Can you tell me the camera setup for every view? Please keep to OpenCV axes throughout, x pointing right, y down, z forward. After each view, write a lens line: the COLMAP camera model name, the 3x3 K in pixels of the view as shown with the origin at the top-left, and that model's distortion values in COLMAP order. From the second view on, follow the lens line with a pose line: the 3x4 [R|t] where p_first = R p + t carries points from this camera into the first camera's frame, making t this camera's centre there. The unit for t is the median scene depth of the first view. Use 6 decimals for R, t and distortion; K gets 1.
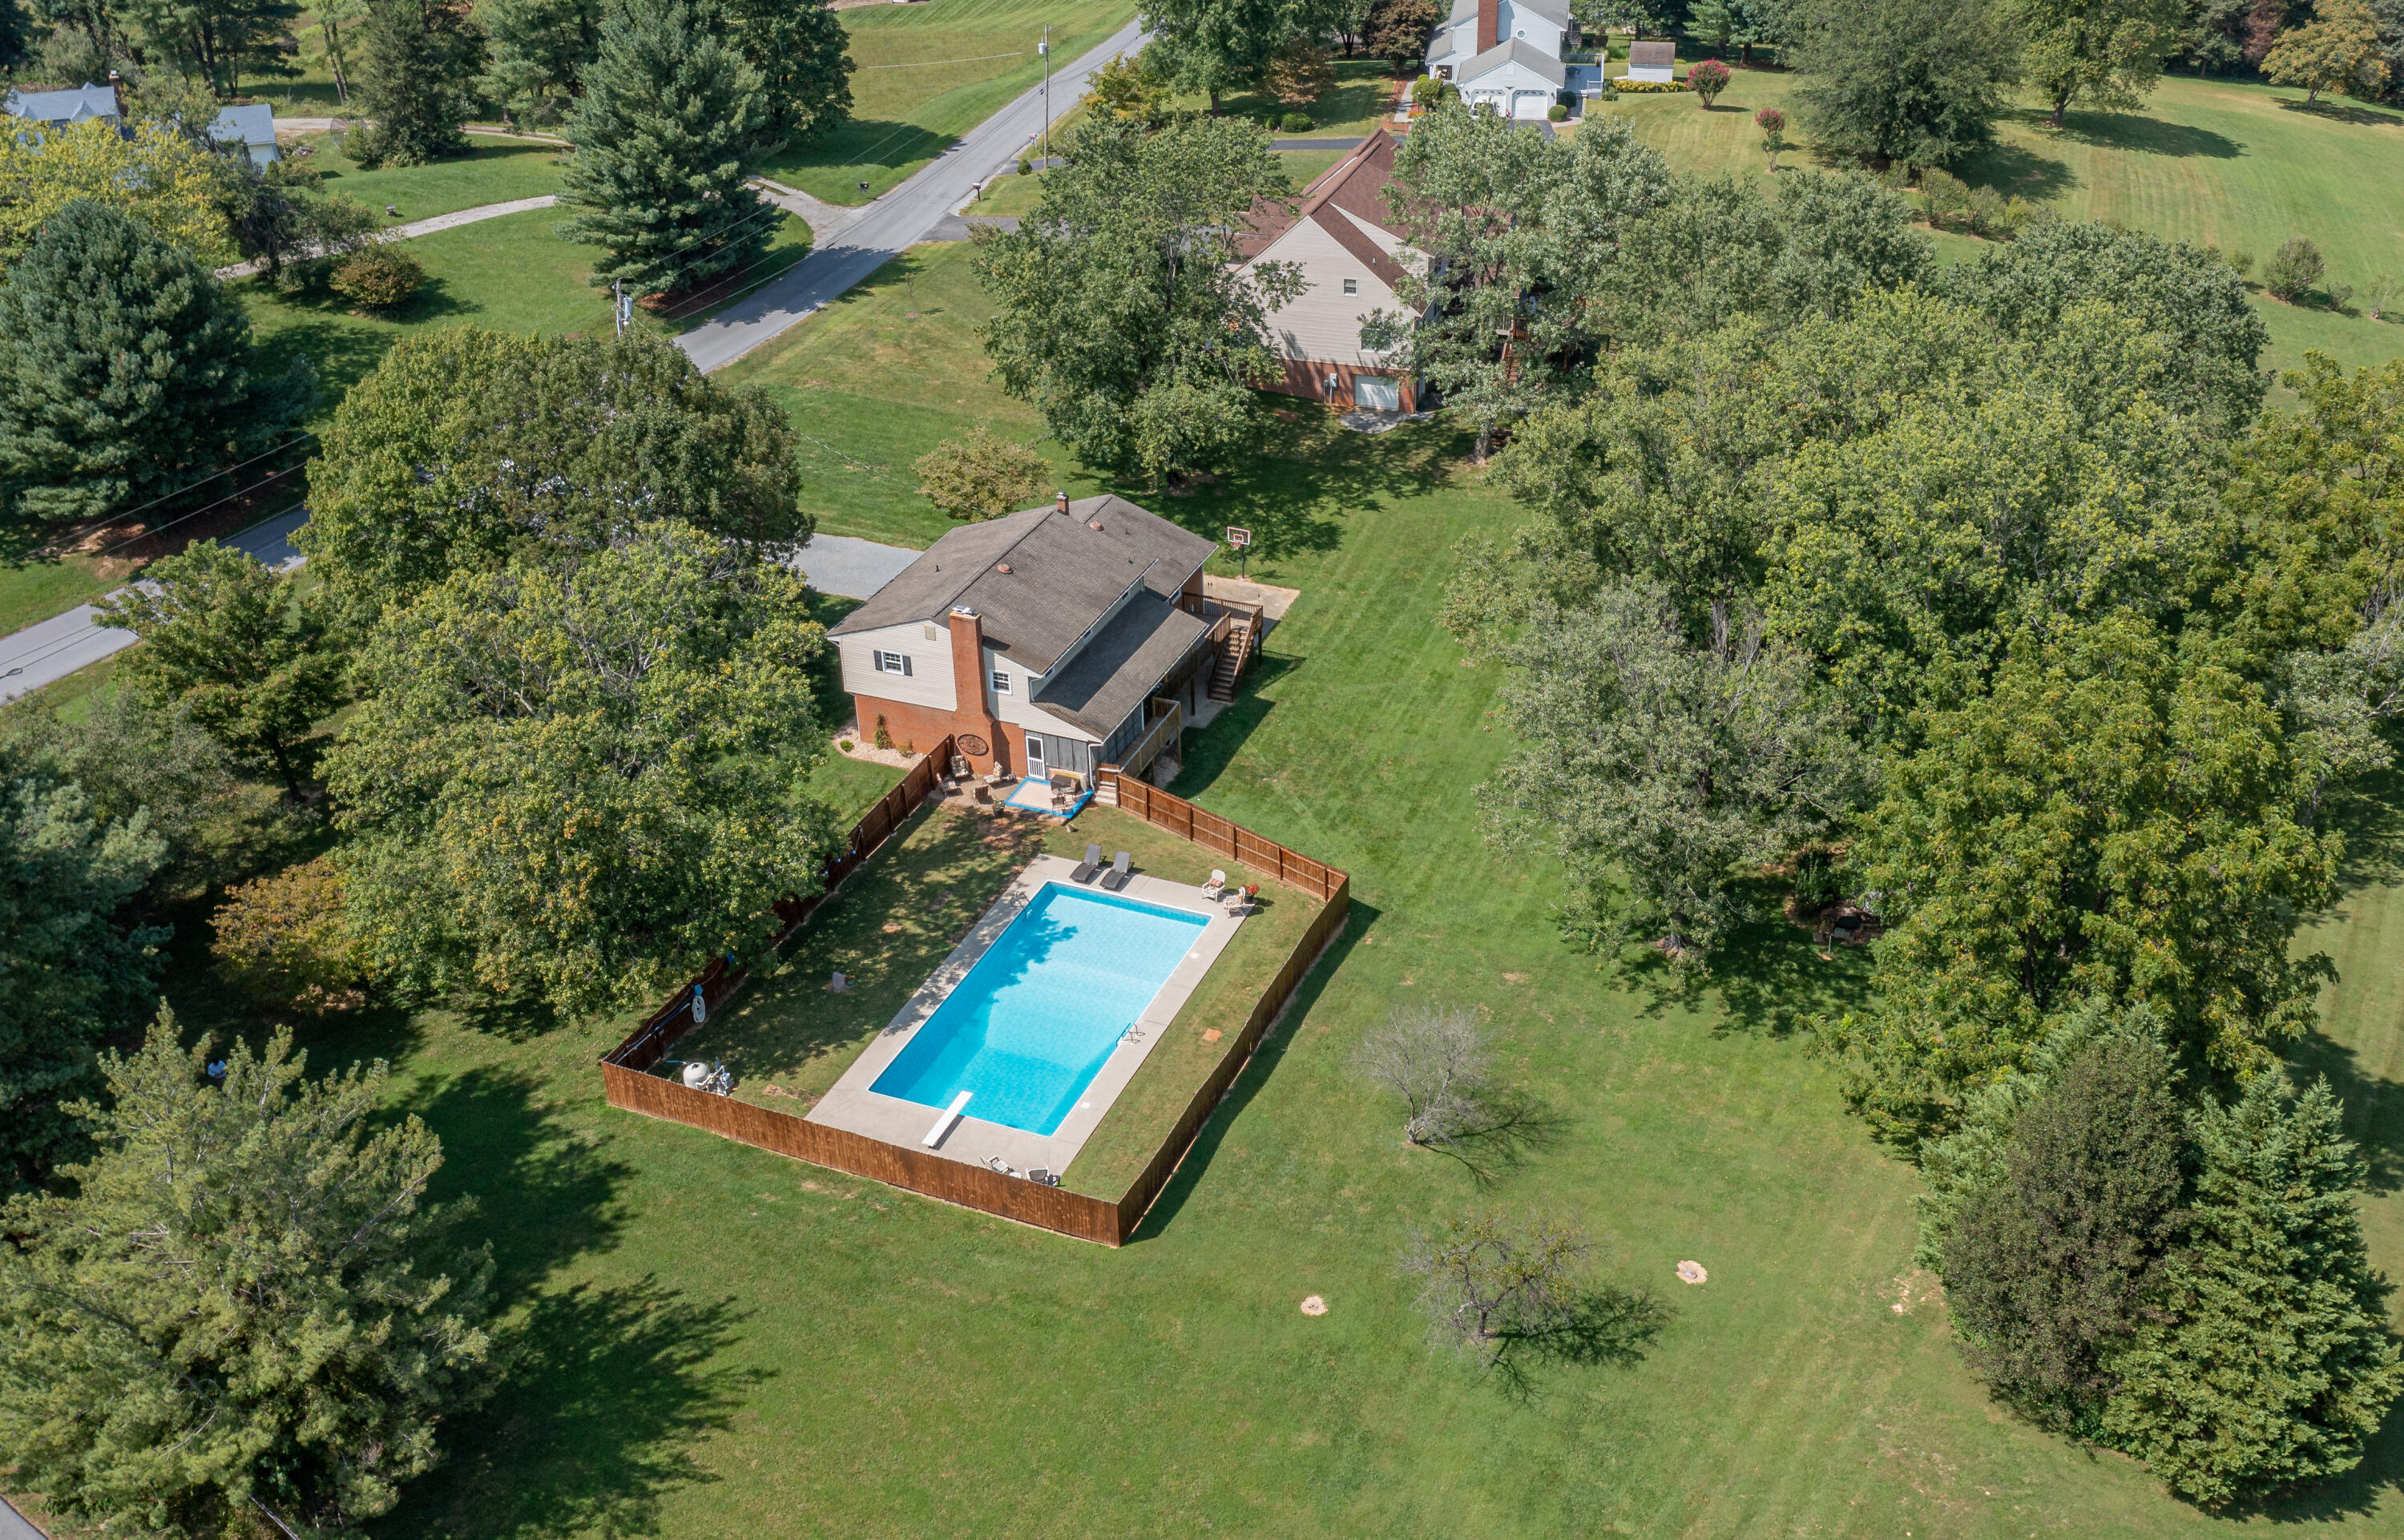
lens RADIAL K [[2302.5, 0, 1263.2], [0, 2302.5, 815.5], [0, 0, 1]] dist [-0.025589, 0.093506]
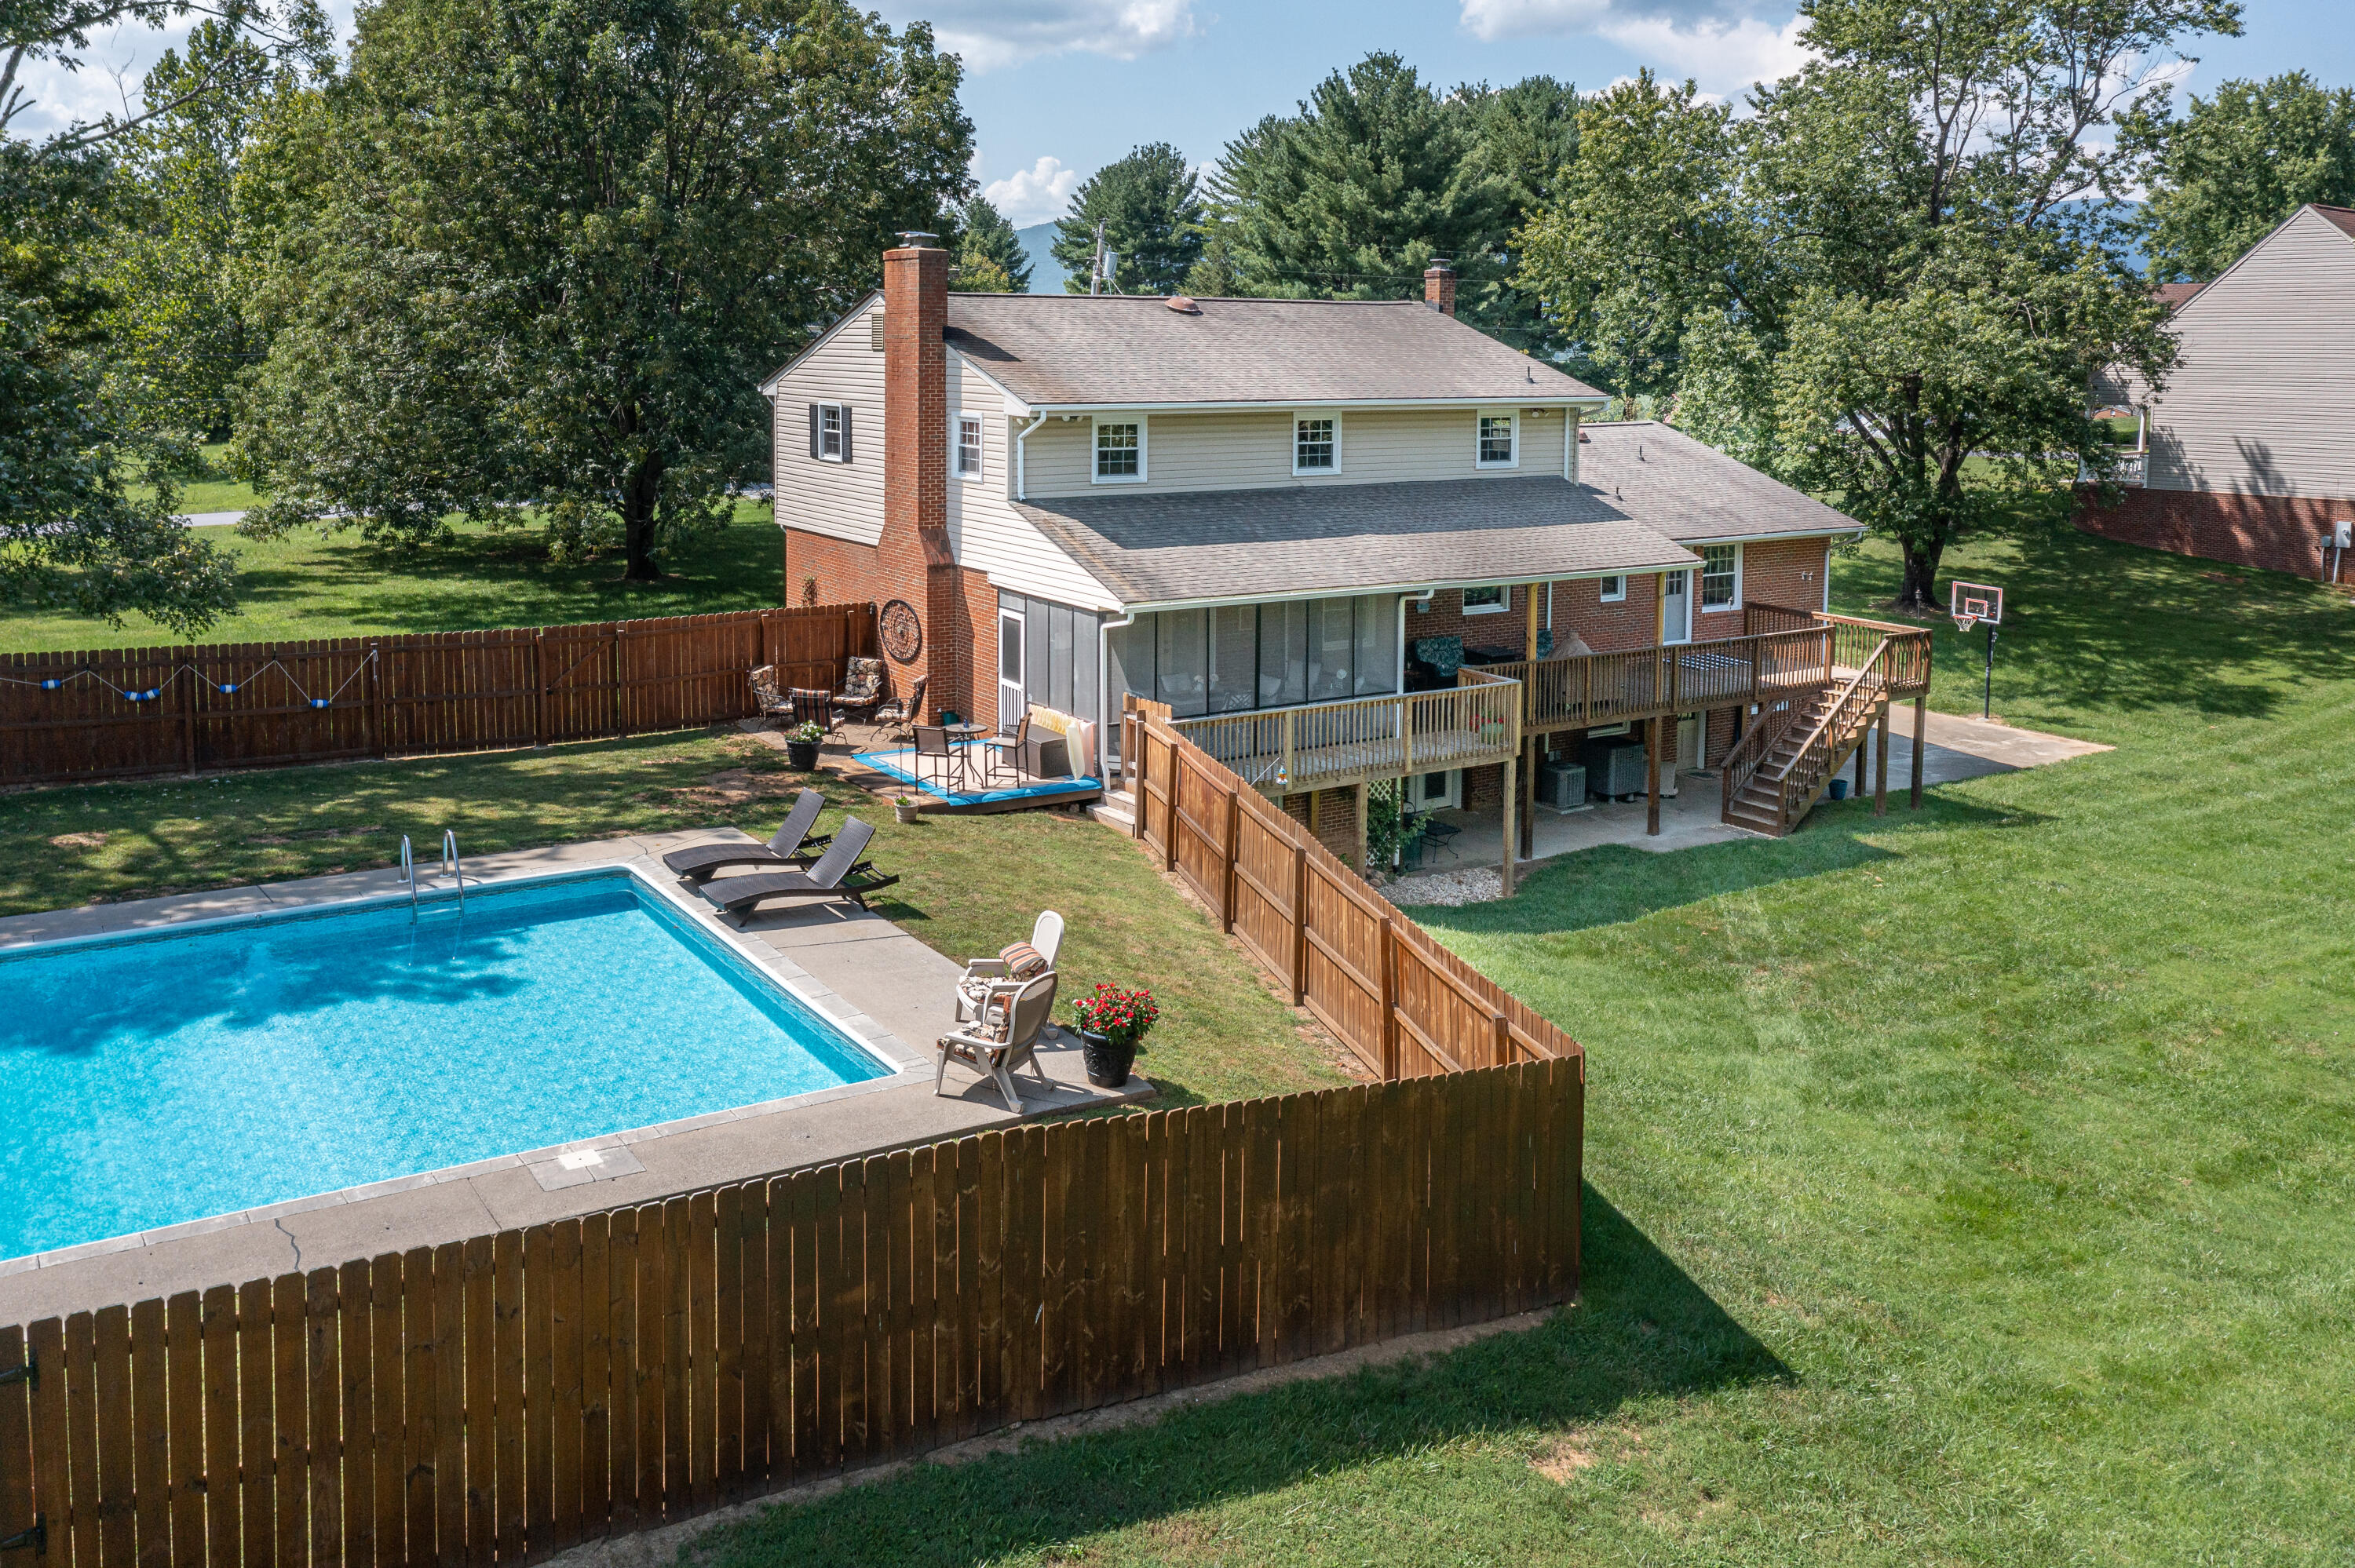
lens RADIAL K [[1917.7, 0, 1147.2], [0, 1917.7, 431.3], [0, 0, 1]] dist [0.007363, -0.000290]
pose [[0.809536, 0.041223, -0.585621, 0.078201], [-0.320818, 0.866474, -0.382491, 0.042369], [0.491658, 0.497518, 0.714667, 0.689434]]
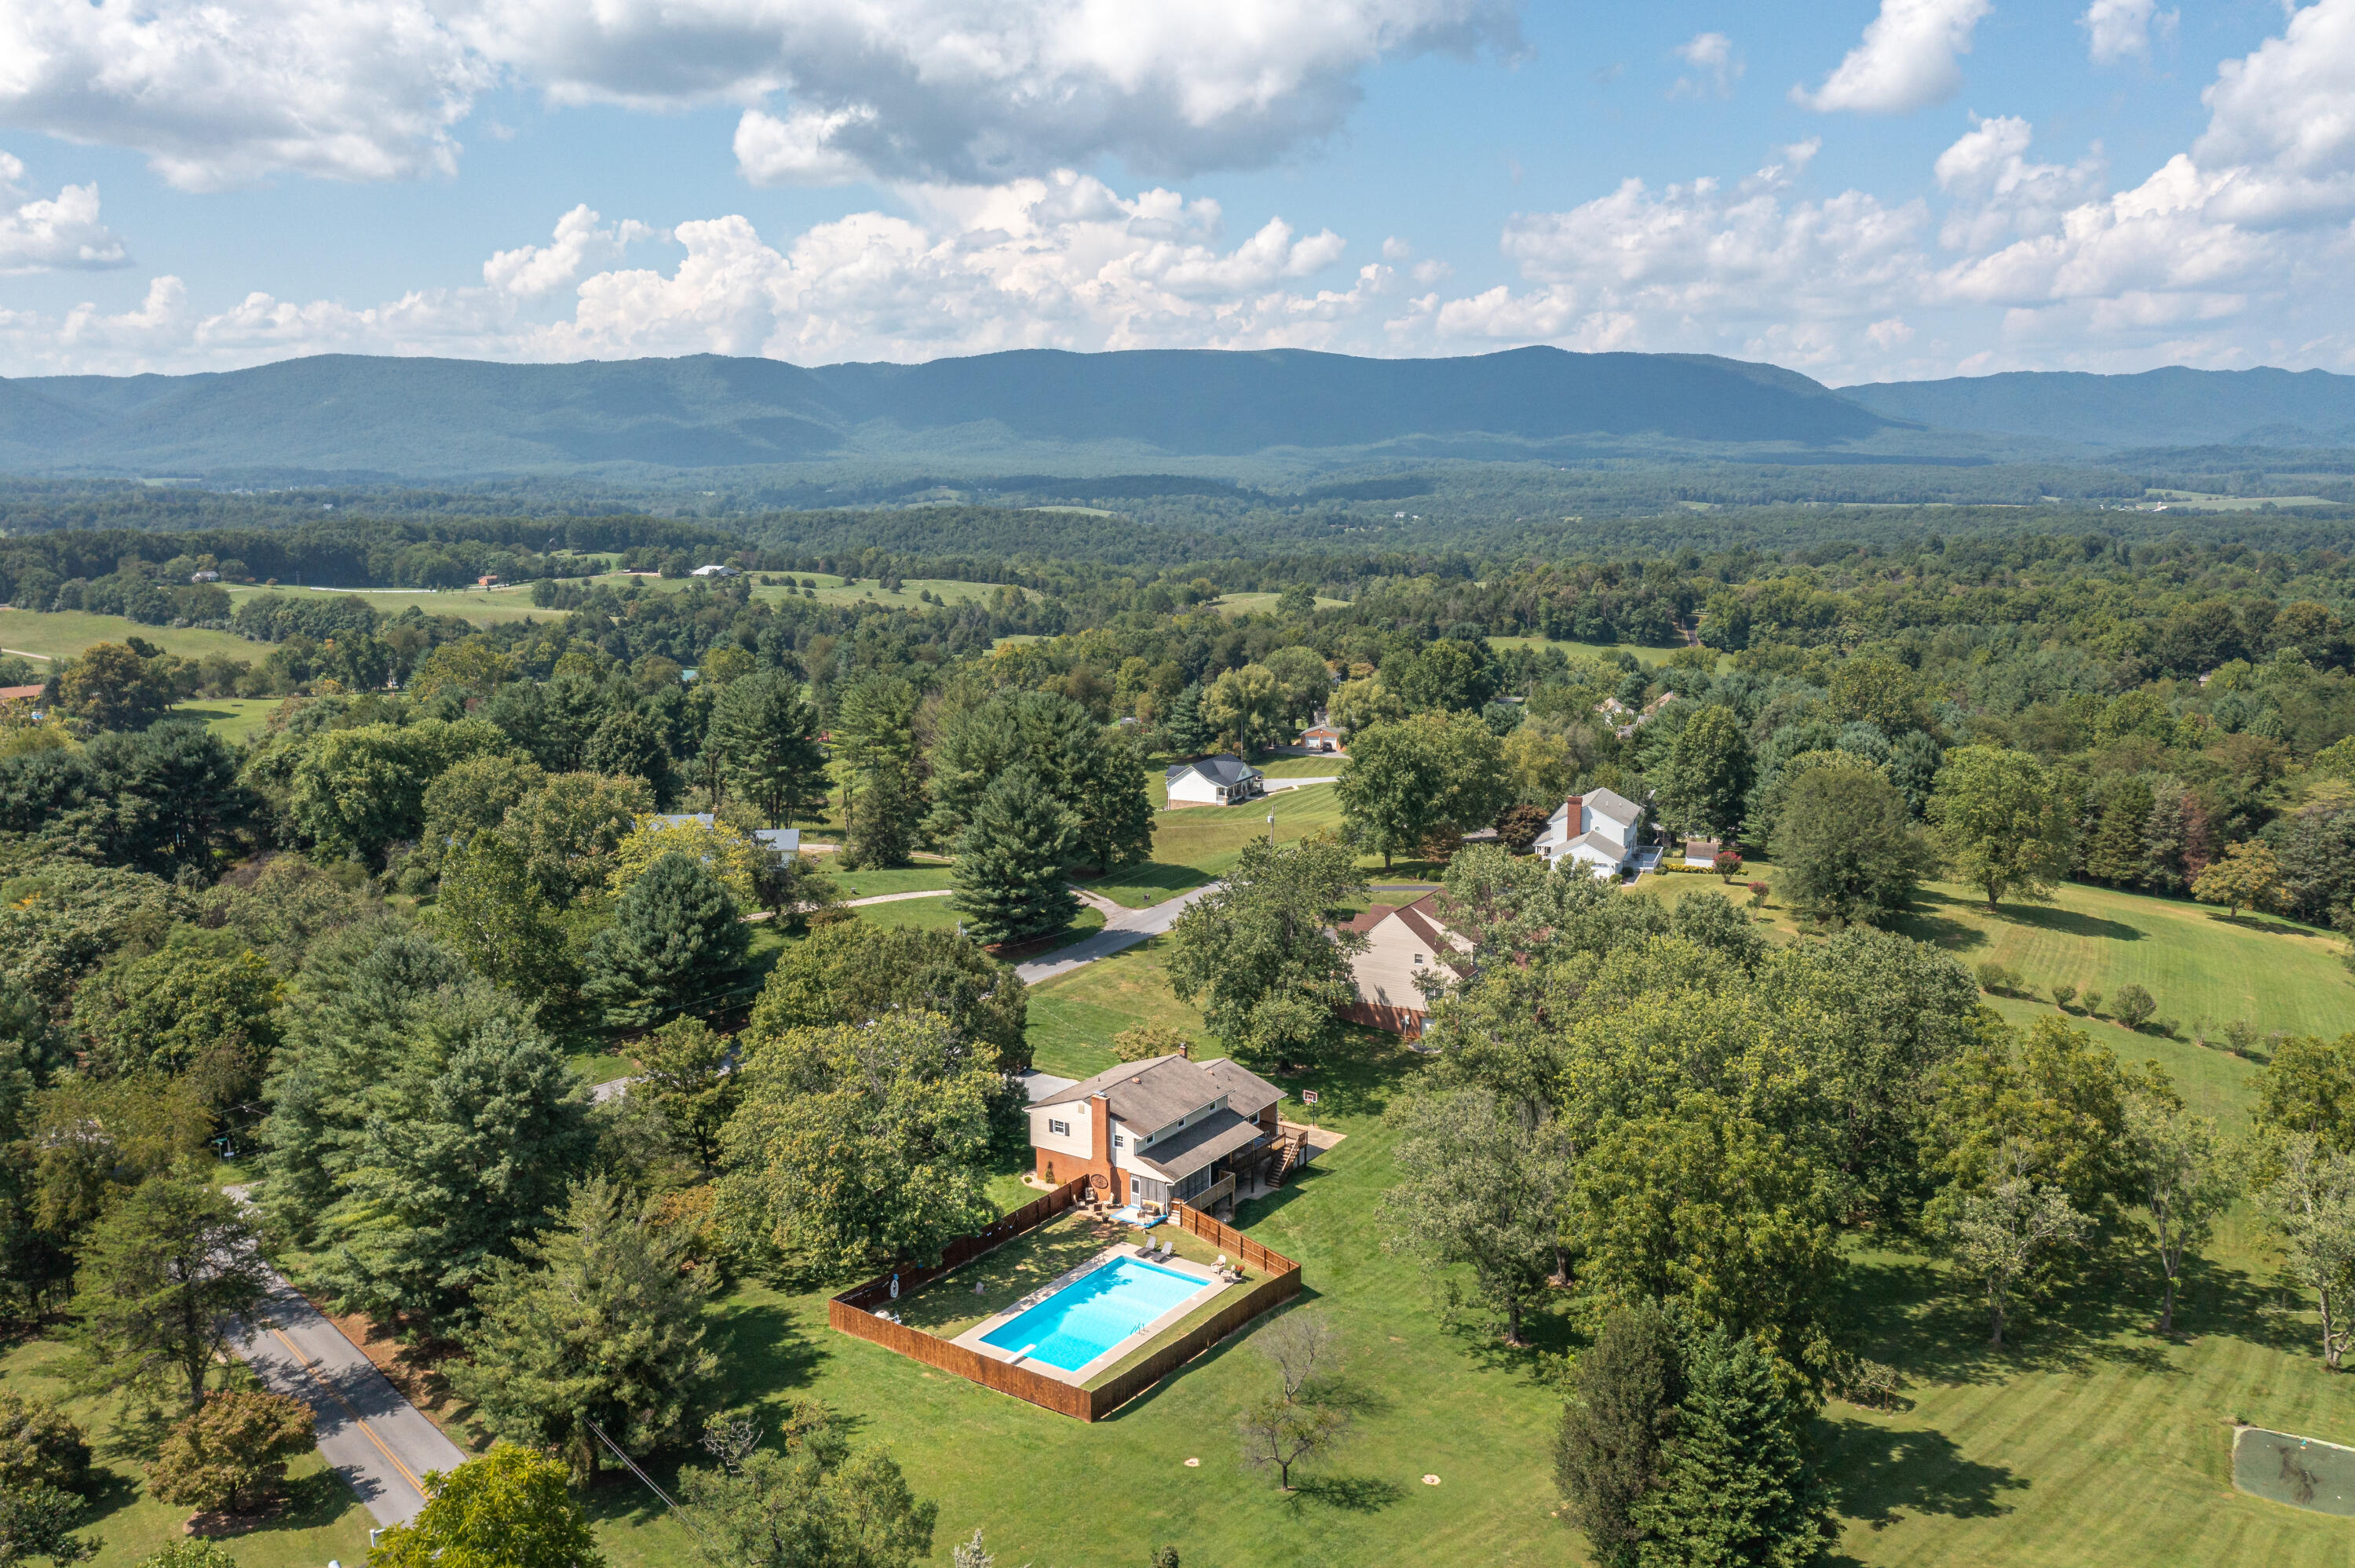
lens RADIAL K [[1891.9, 0, 1177.5], [0, 1891.9, 784.0], [0, 0, 1]] dist [0.003229, 0.009797]
pose [[0.974401, 0.041858, -0.220887, 0.186409], [-0.120056, 0.927572, -0.353831, 0.154886], [0.190078, 0.371292, 0.908852, -0.271752]]
